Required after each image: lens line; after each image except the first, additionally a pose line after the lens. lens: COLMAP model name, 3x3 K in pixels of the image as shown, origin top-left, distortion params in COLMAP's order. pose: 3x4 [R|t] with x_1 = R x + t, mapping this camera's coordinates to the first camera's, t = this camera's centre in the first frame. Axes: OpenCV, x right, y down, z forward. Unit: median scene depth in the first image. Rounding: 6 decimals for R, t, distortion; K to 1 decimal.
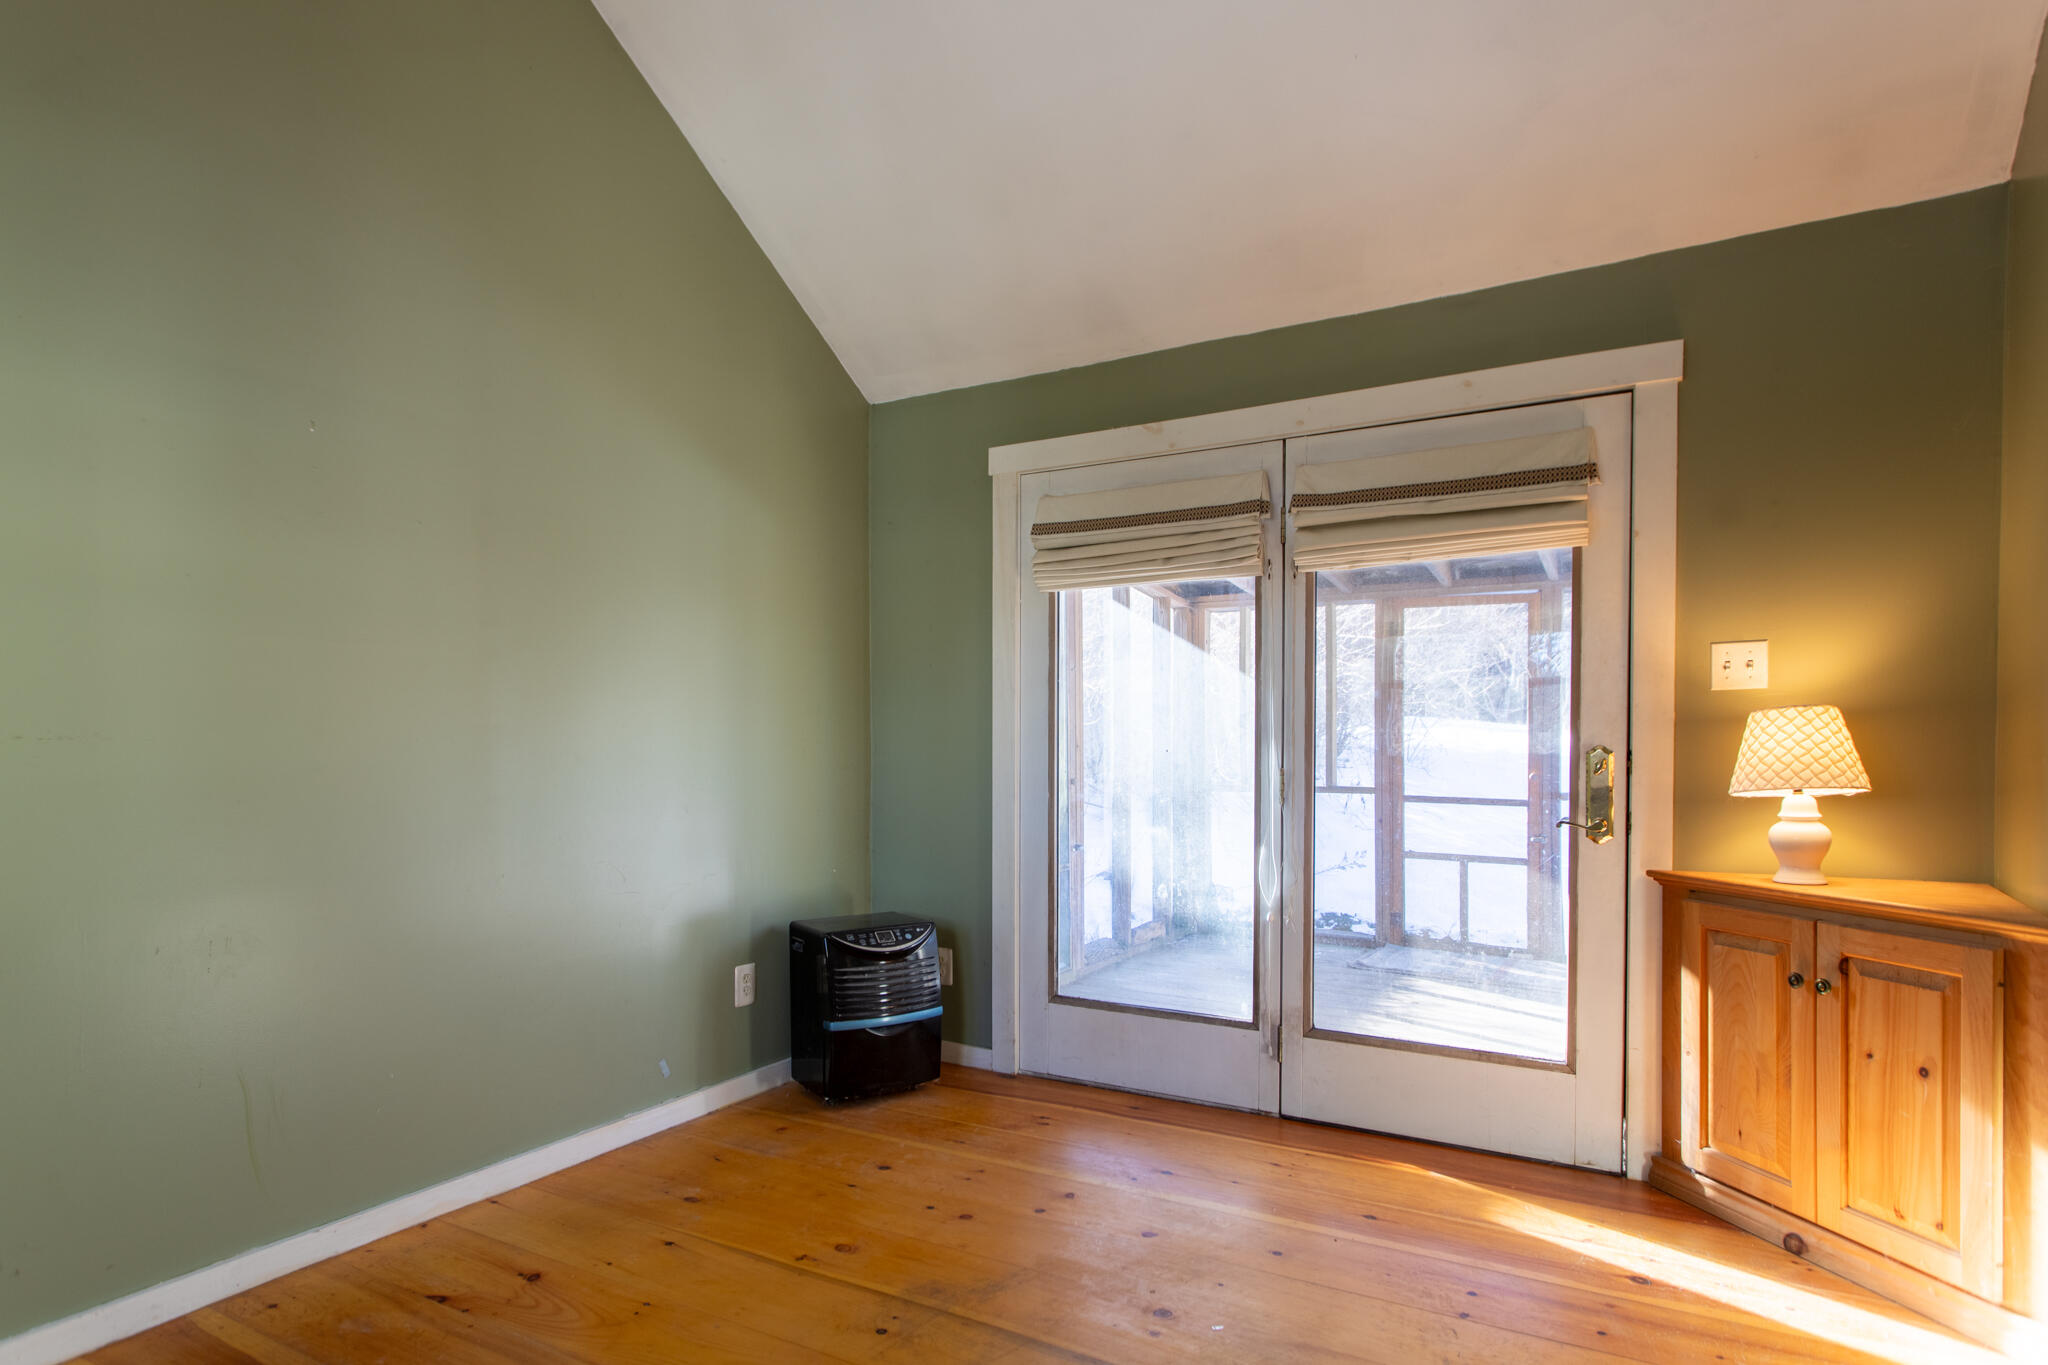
lens RADIAL K [[1135.9, 0, 1025.8], [0, 1135.9, 762.6], [0, 0, 1]] dist [-0.001790, -0.001491]
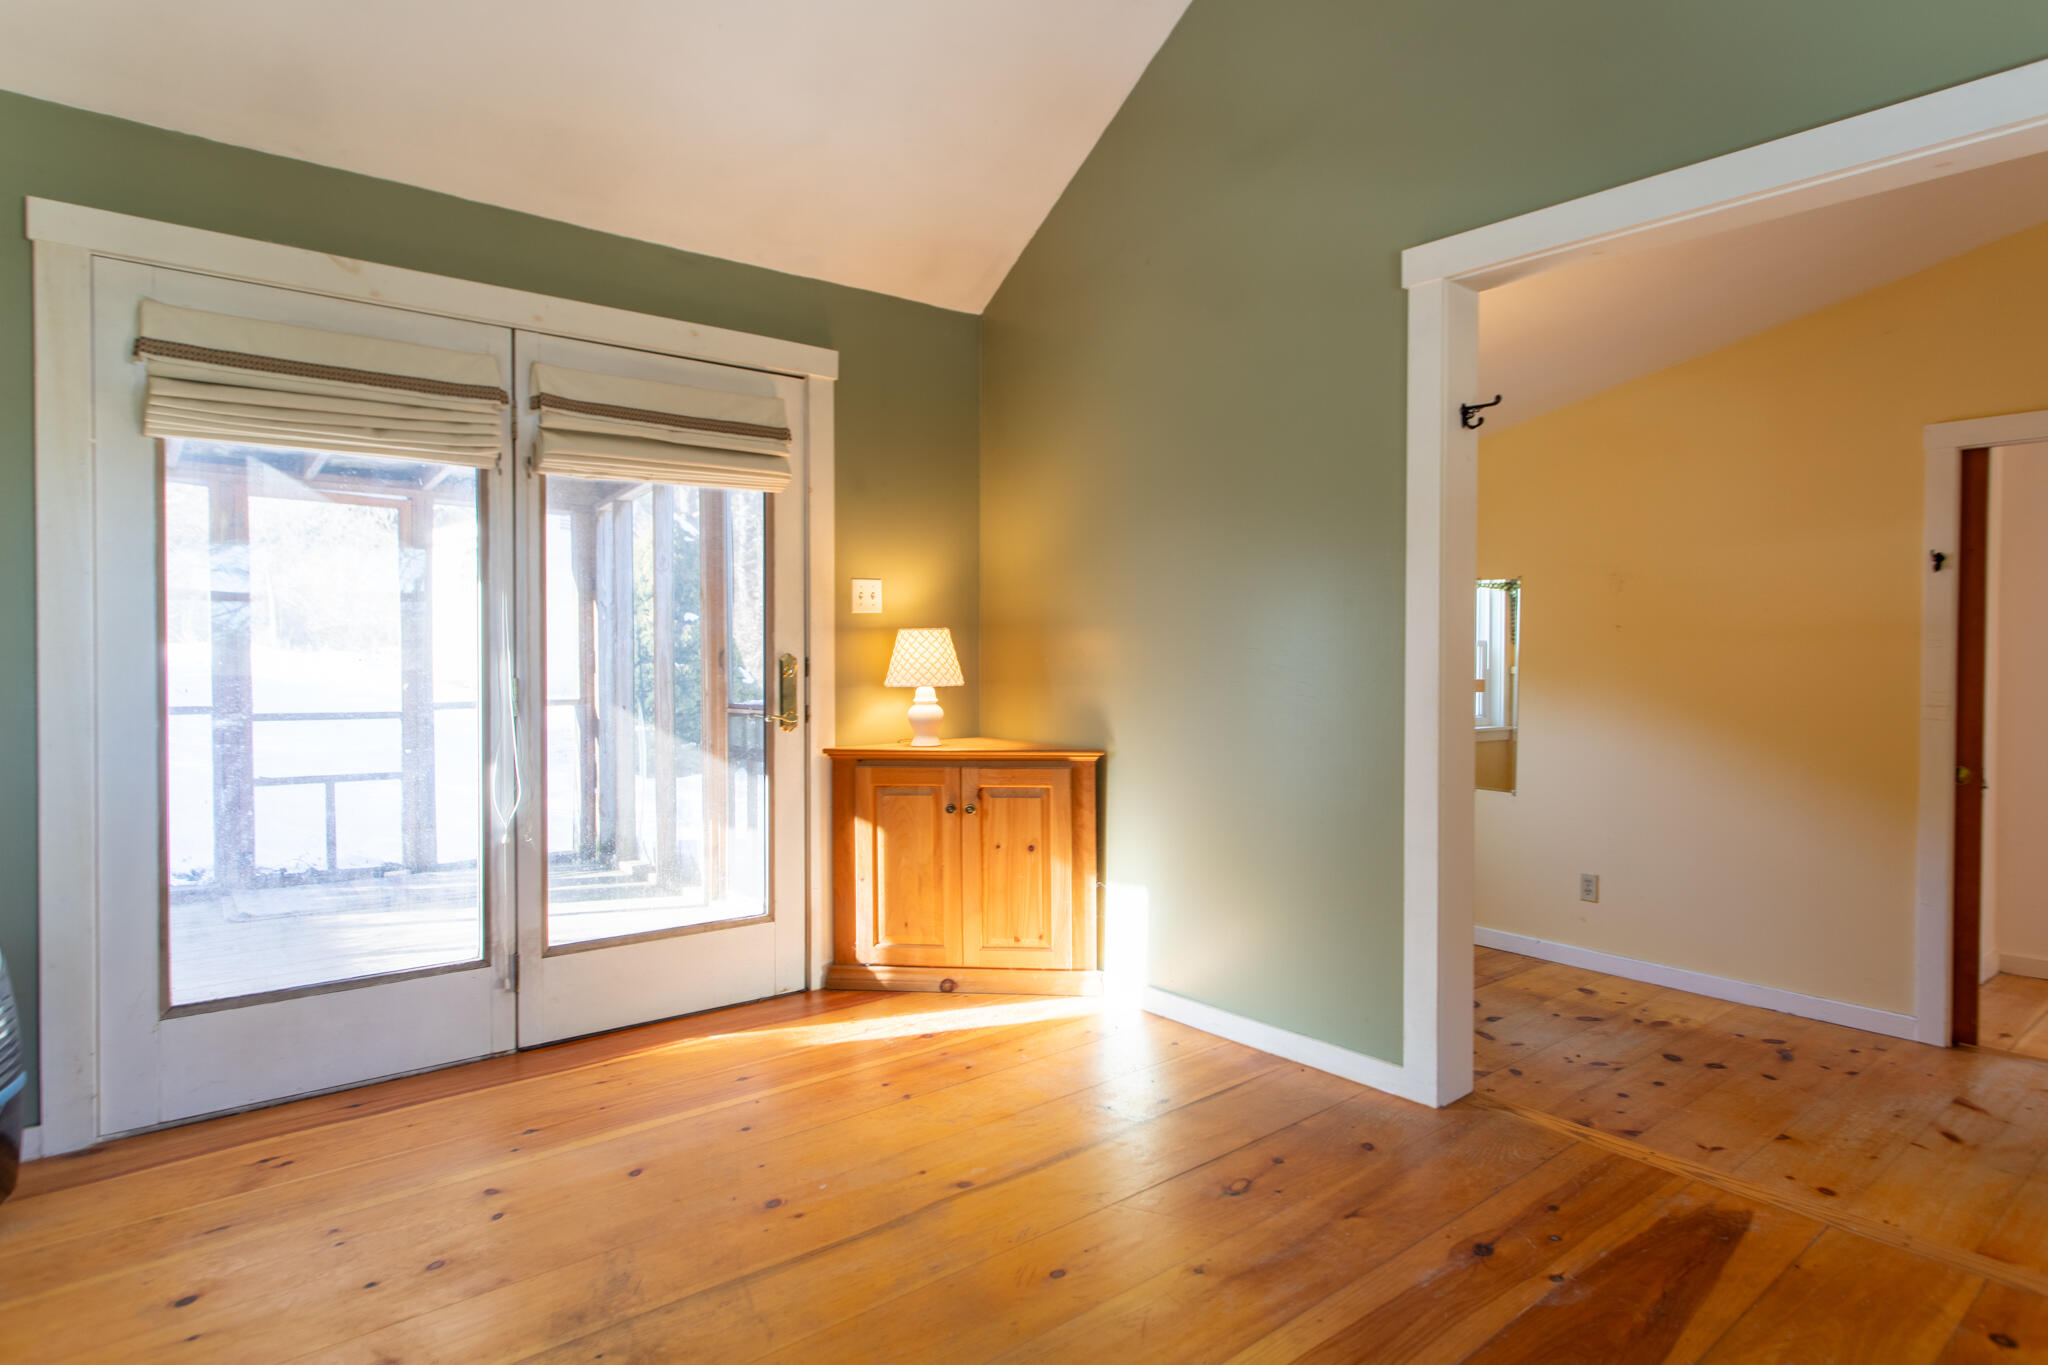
lens RADIAL K [[1128.1, 0, 1030.7], [0, 1128.1, 661.2], [0, 0, 1]] dist [0.000249, 0.001715]
pose [[0.342915, -0.007312, 0.939338, -0.577475], [0.018045, 0.999836, 0.001195, -0.003092], [-0.939193, 0.016541, 0.342991, 0.321719]]
